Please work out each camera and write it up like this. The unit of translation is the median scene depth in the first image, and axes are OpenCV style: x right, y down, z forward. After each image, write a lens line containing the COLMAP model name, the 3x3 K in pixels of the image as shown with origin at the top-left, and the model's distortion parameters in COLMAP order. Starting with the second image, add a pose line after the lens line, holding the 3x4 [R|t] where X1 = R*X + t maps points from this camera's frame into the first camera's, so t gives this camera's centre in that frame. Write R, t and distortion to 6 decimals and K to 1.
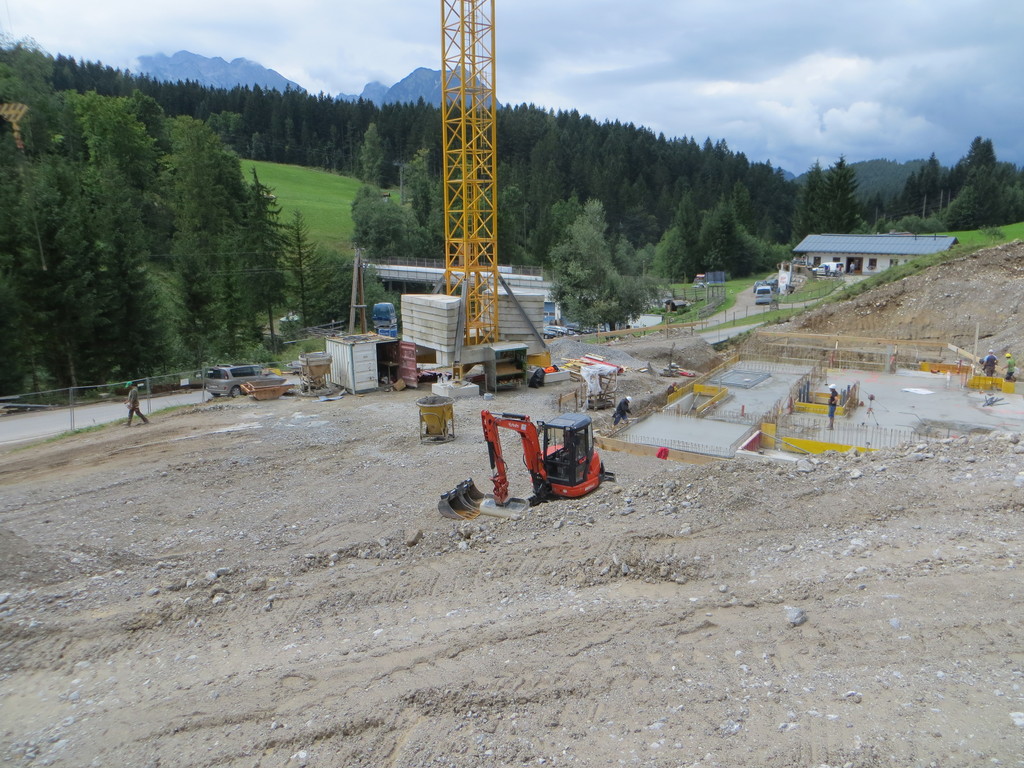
lens RADIAL K [[780.0, 0, 512.0], [0, 780.0, 384.0], [0, 0, 1]] dist [-0.006938, 0.002979]
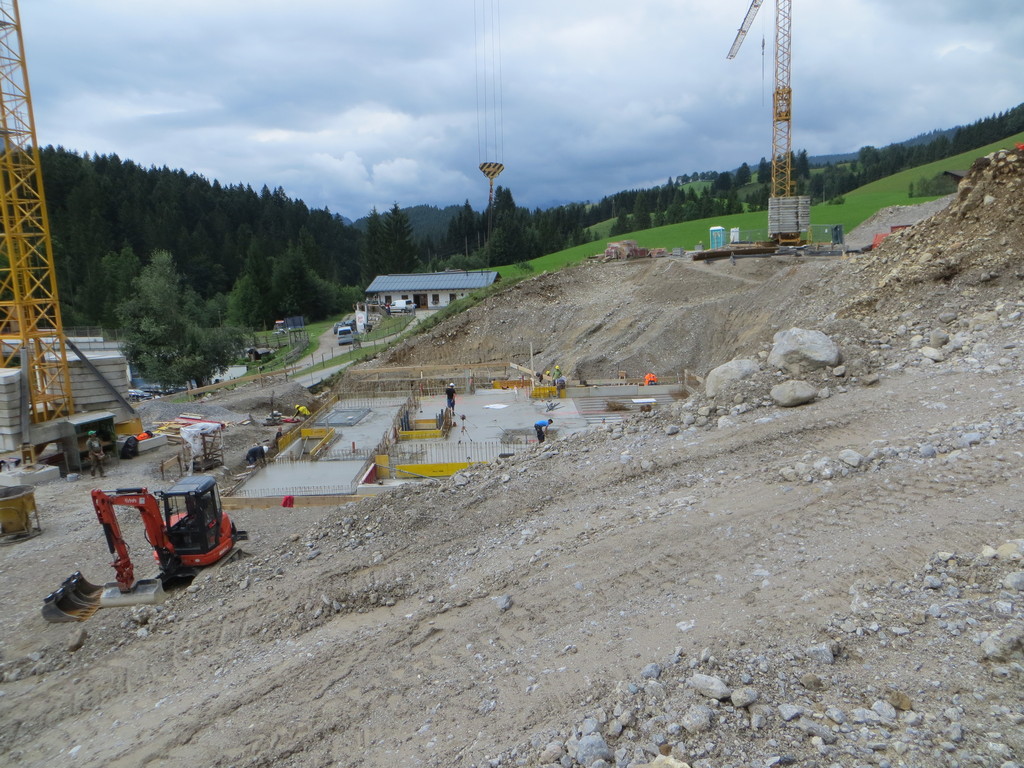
lens RADIAL K [[780.0, 0, 512.0], [0, 780.0, 384.0], [0, 0, 1]] dist [-0.006938, 0.002979]
pose [[0.858656, -0.117936, 0.498800, -0.023938], [0.145666, 0.989190, -0.016873, -0.000657], [-0.491418, 0.087146, 0.866553, -0.006727]]
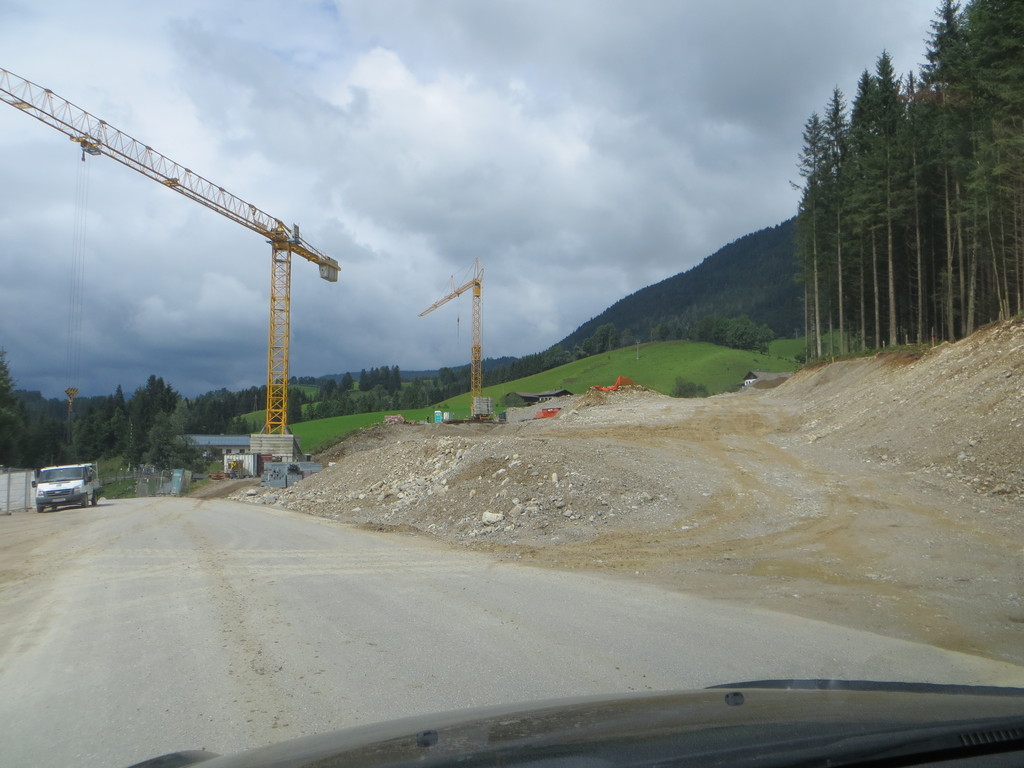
lens RADIAL K [[780.0, 0, 512.0], [0, 780.0, 384.0], [0, 0, 1]] dist [-0.006938, 0.002979]
pose [[0.498759, 0.072568, 0.863698, -1.350282], [0.178178, 0.966622, -0.184107, 0.226902], [-0.848229, 0.245717, 0.469181, -0.532518]]
